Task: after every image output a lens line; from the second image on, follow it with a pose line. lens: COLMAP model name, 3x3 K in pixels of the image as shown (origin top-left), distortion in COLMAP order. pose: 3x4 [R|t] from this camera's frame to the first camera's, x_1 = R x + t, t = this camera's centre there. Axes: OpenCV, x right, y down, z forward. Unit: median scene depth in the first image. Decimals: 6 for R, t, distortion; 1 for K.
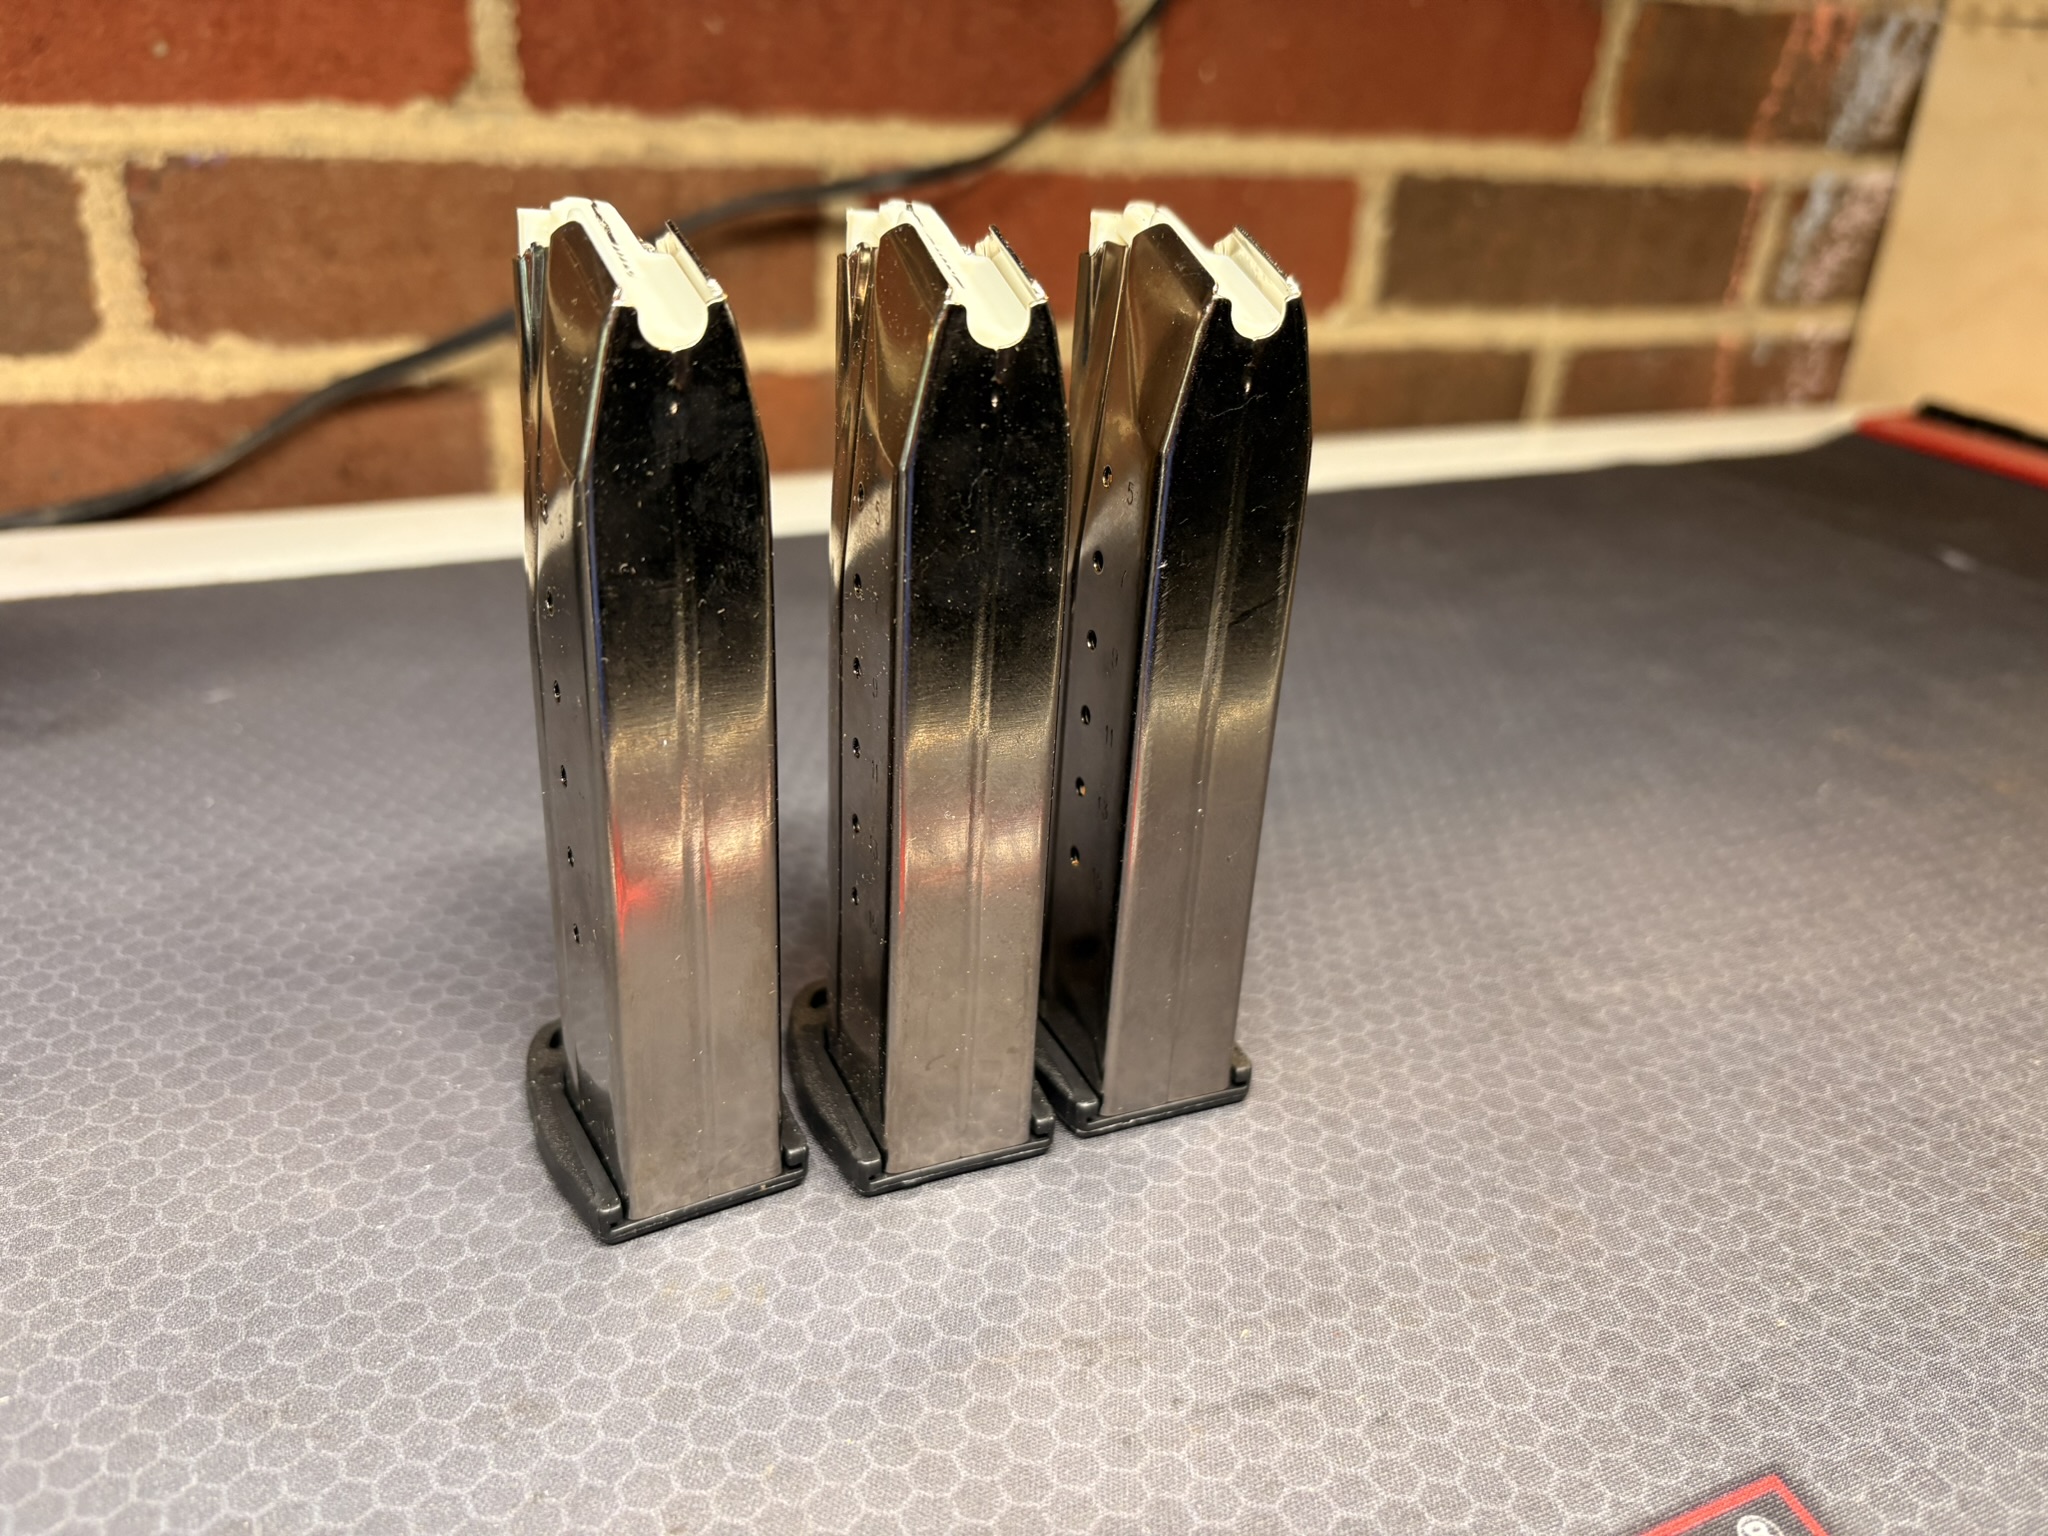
lens RADIAL K [[1654.2, 0, 1033.2], [0, 1654.2, 756.6], [0, 0, 1]] dist [0.003992, -0.030564]
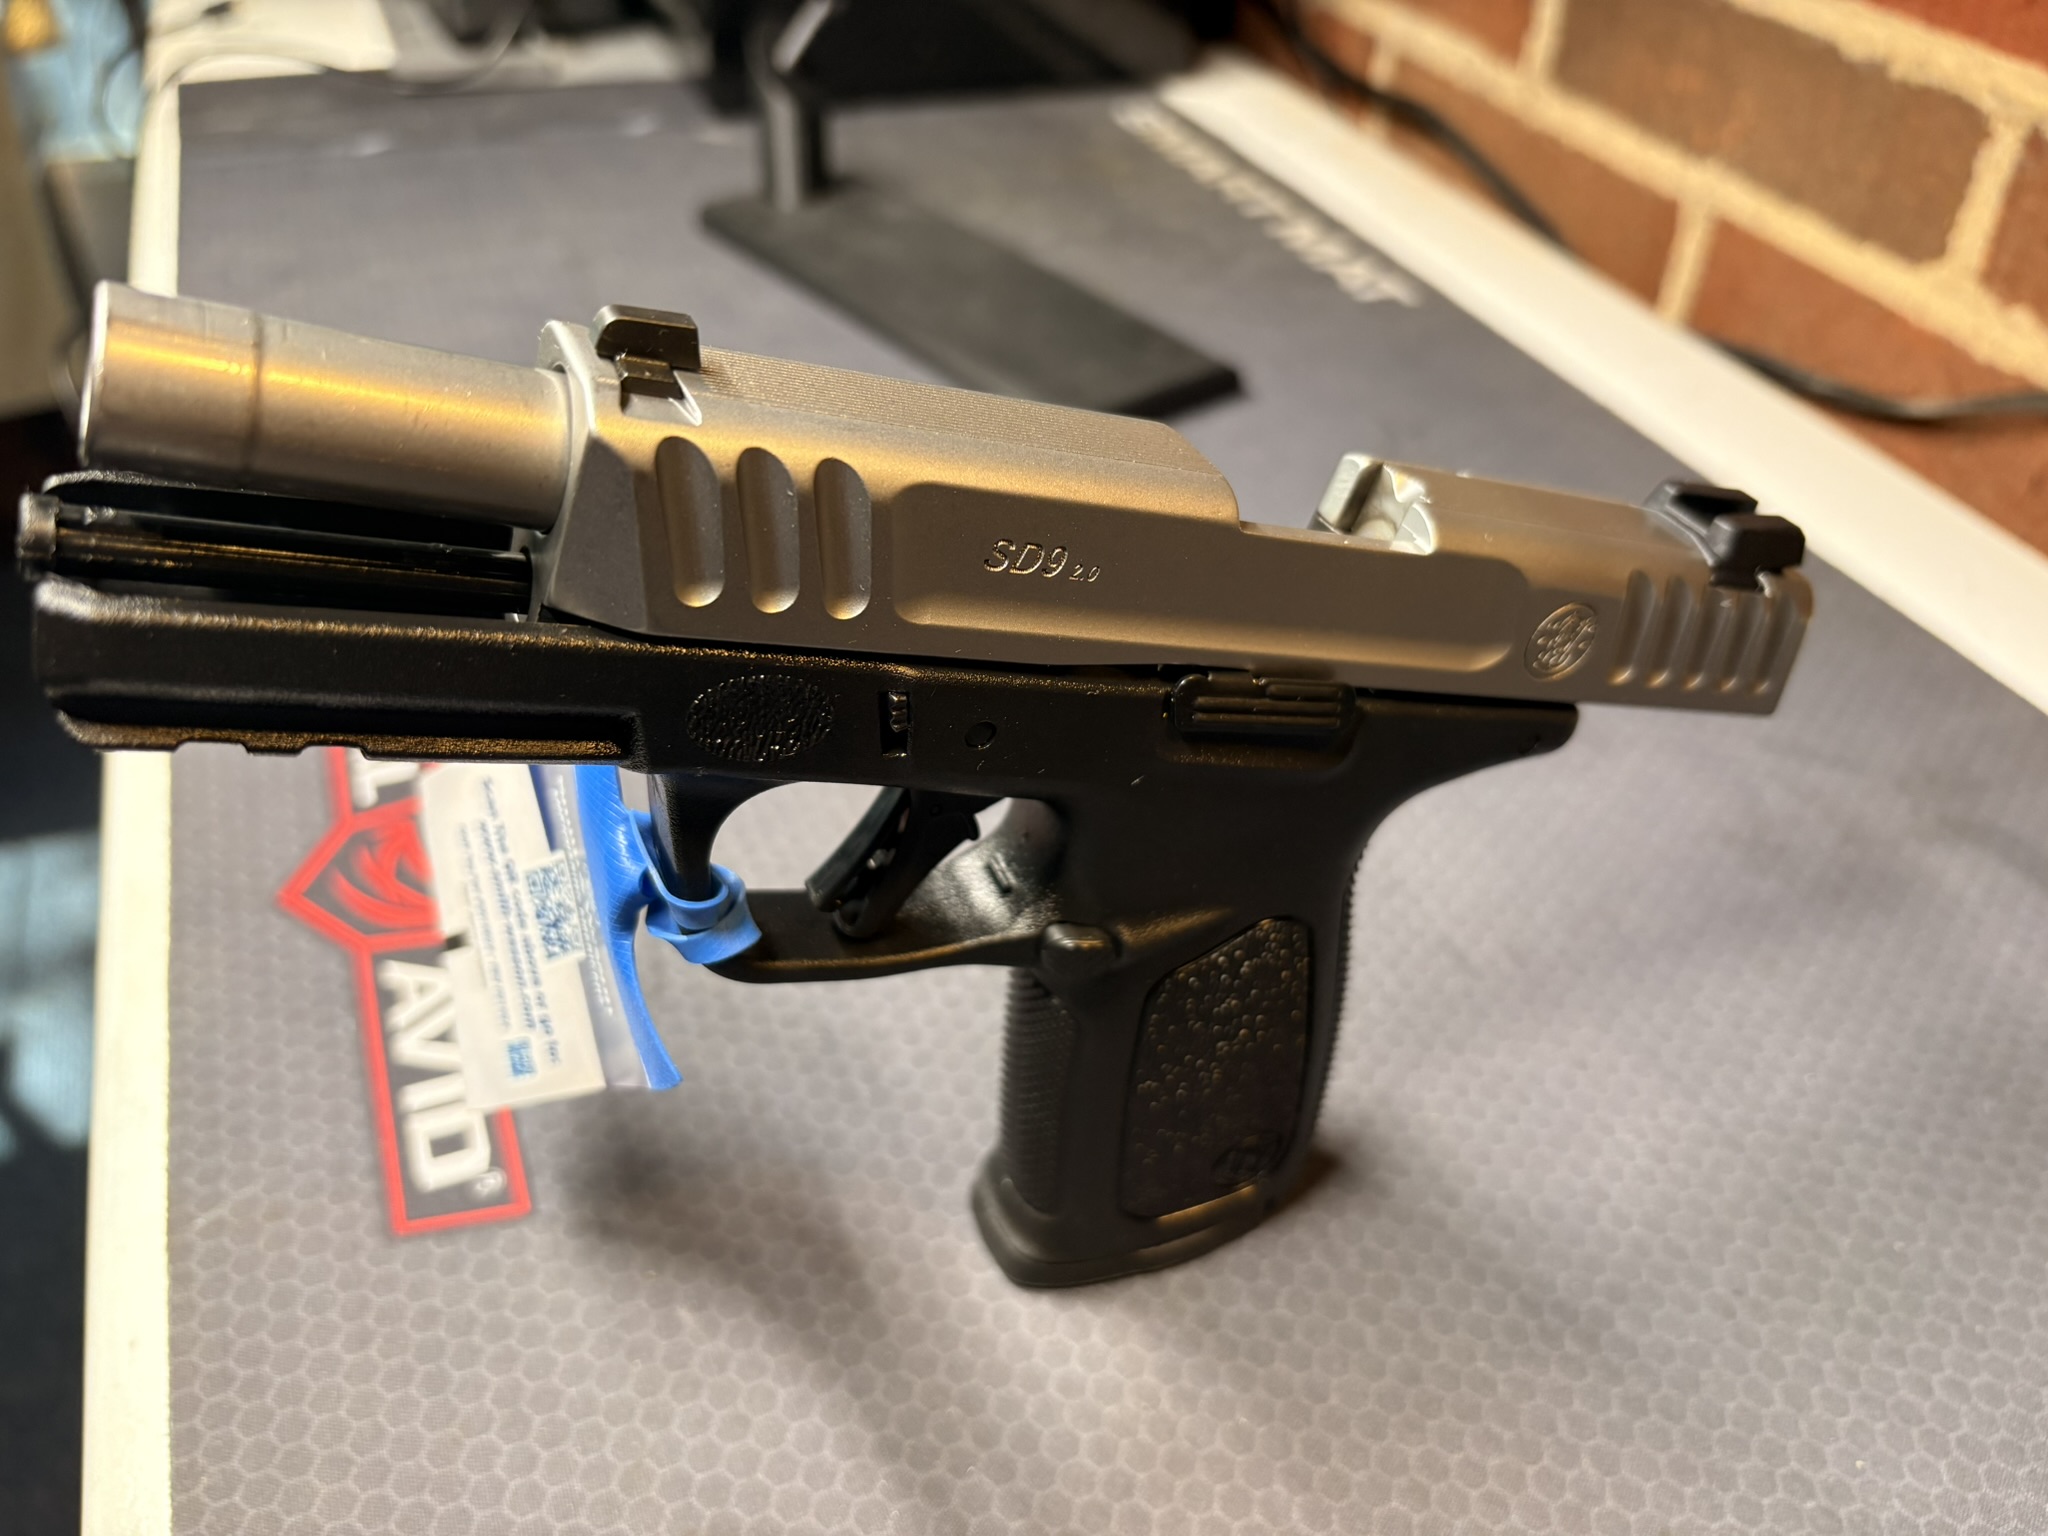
lens RADIAL K [[1654.2, 0, 965.8], [0, 1654.2, 759.6], [0, 0, 1]] dist [0.003992, -0.030564]
pose [[-0.089288, 0.578469, -0.810803, 0.544819], [-0.443326, 0.705887, 0.552436, -0.333877], [0.891902, 0.408776, 0.193423, 0.350960]]
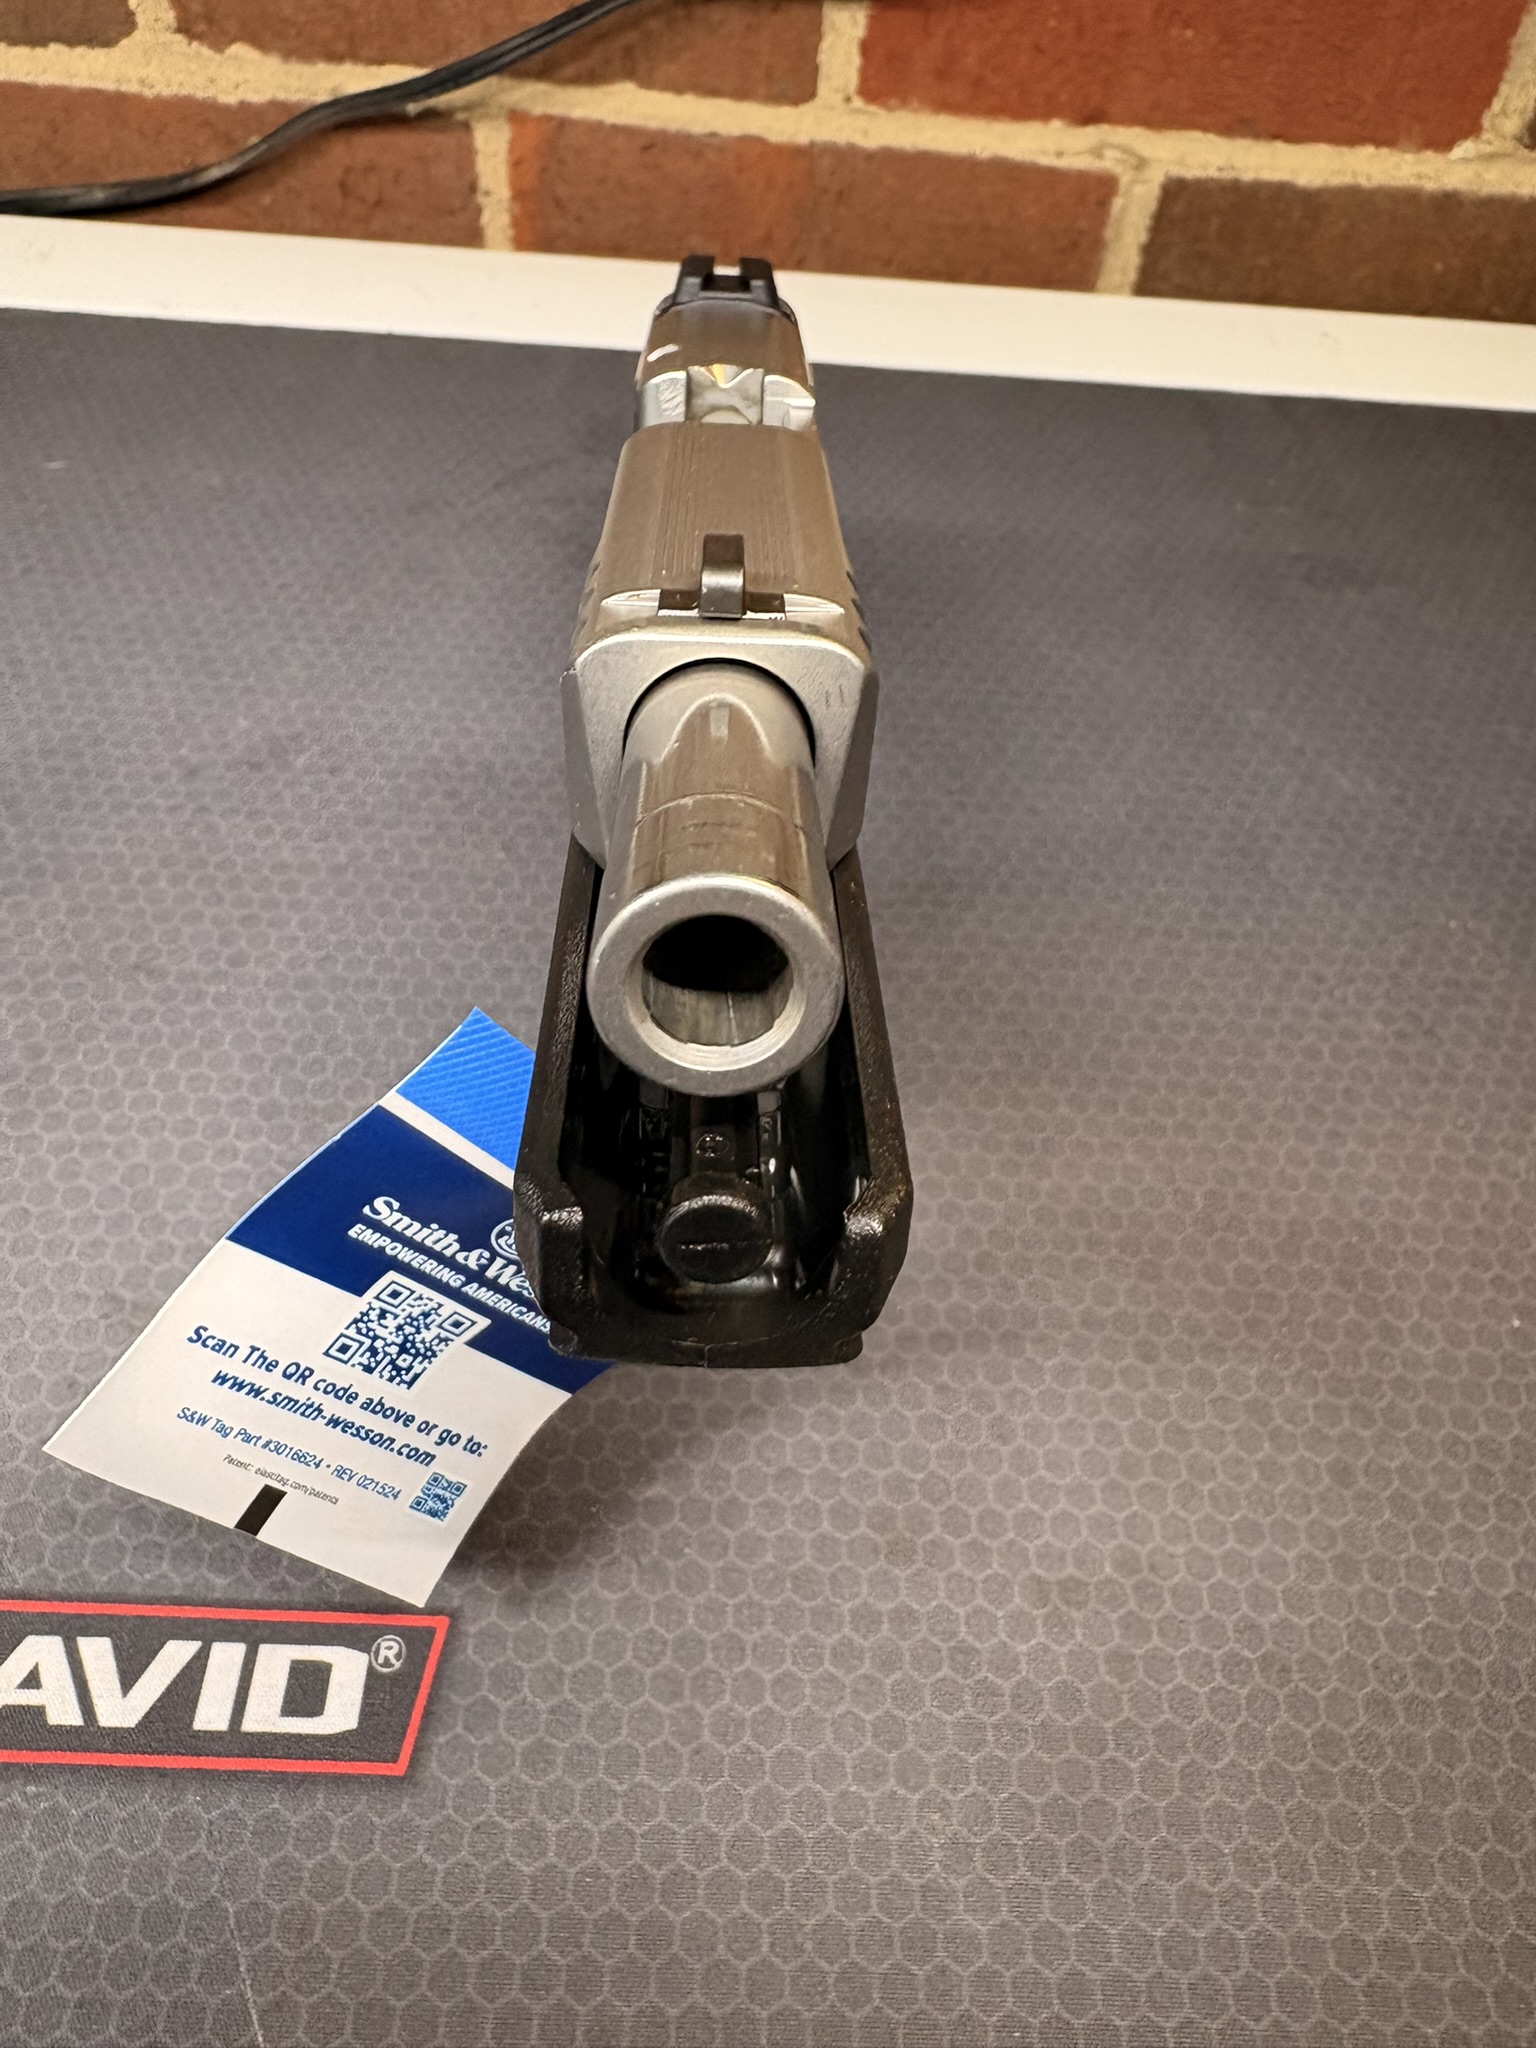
lens RADIAL K [[1567.2, 0, 797.0], [0, 1567.2, 943.8], [0, 0, 1]] dist [-0.014068, 0.010161]
pose [[0.891338, 0.345459, -0.293556, 0.343458], [-0.202867, 0.883037, 0.423191, -0.242587], [0.405415, -0.317653, 0.857167, 0.085724]]
